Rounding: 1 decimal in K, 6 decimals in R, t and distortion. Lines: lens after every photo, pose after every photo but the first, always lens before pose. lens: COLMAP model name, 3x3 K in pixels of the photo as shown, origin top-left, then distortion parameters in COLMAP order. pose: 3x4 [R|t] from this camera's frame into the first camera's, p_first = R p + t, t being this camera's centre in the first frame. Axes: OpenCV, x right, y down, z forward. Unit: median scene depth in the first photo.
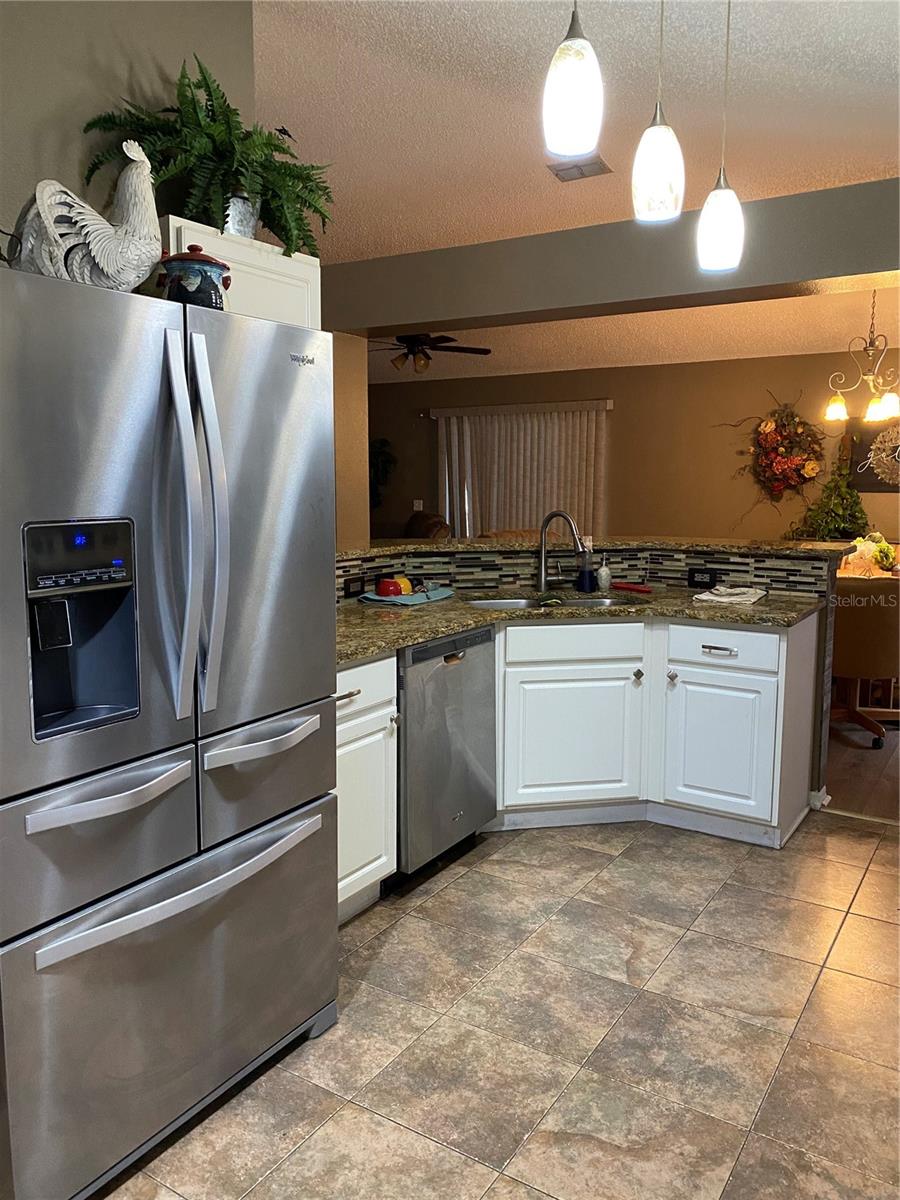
lens RADIAL K [[924.9, 0, 445.3], [0, 924.9, 591.3], [0, 0, 1]] dist [0.017921, -0.001201]
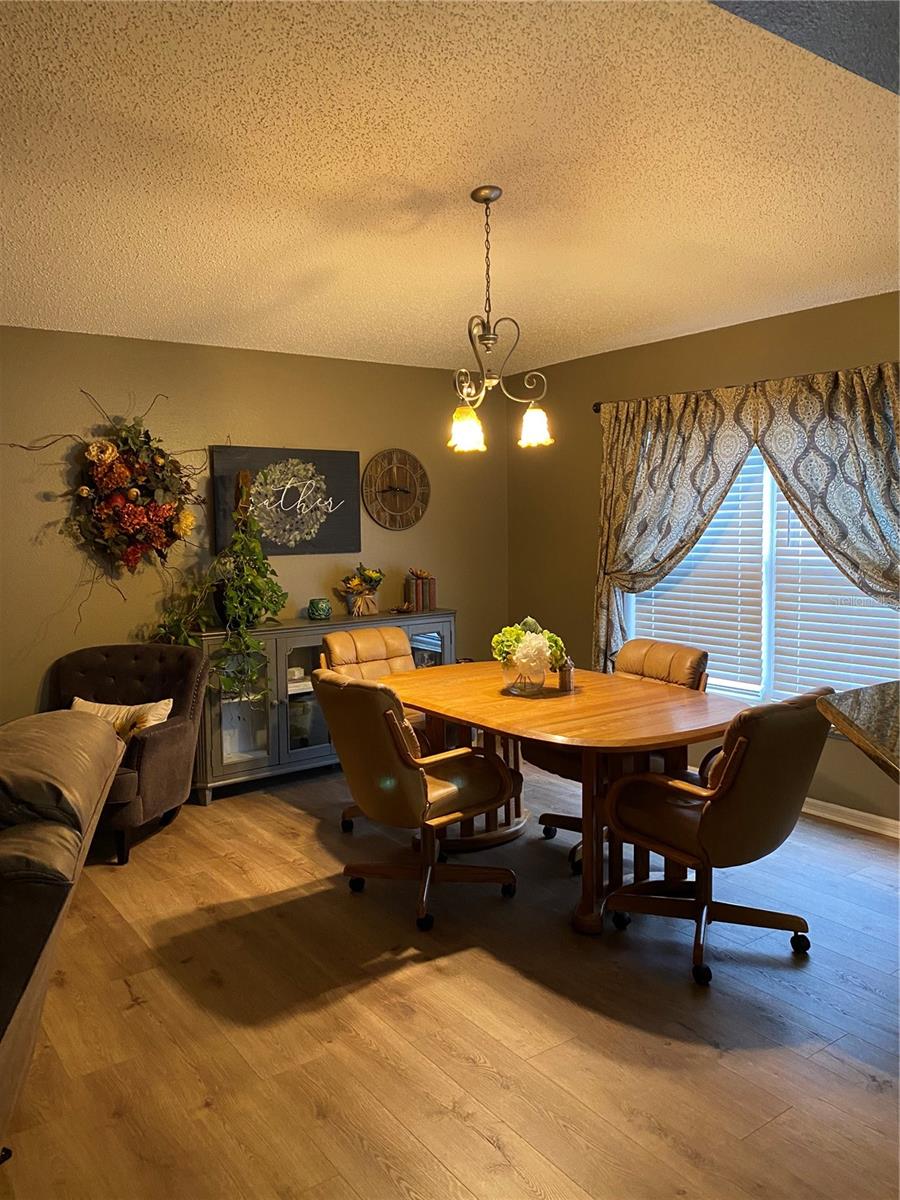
lens RADIAL K [[924.9, 0, 445.3], [0, 924.9, 591.3], [0, 0, 1]] dist [0.017921, -0.001201]
pose [[0.360907, -0.081105, 0.929068, -0.329498], [0.132607, 0.990552, 0.034959, -0.214410], [-0.923126, 0.110584, 0.368253, 1.541486]]
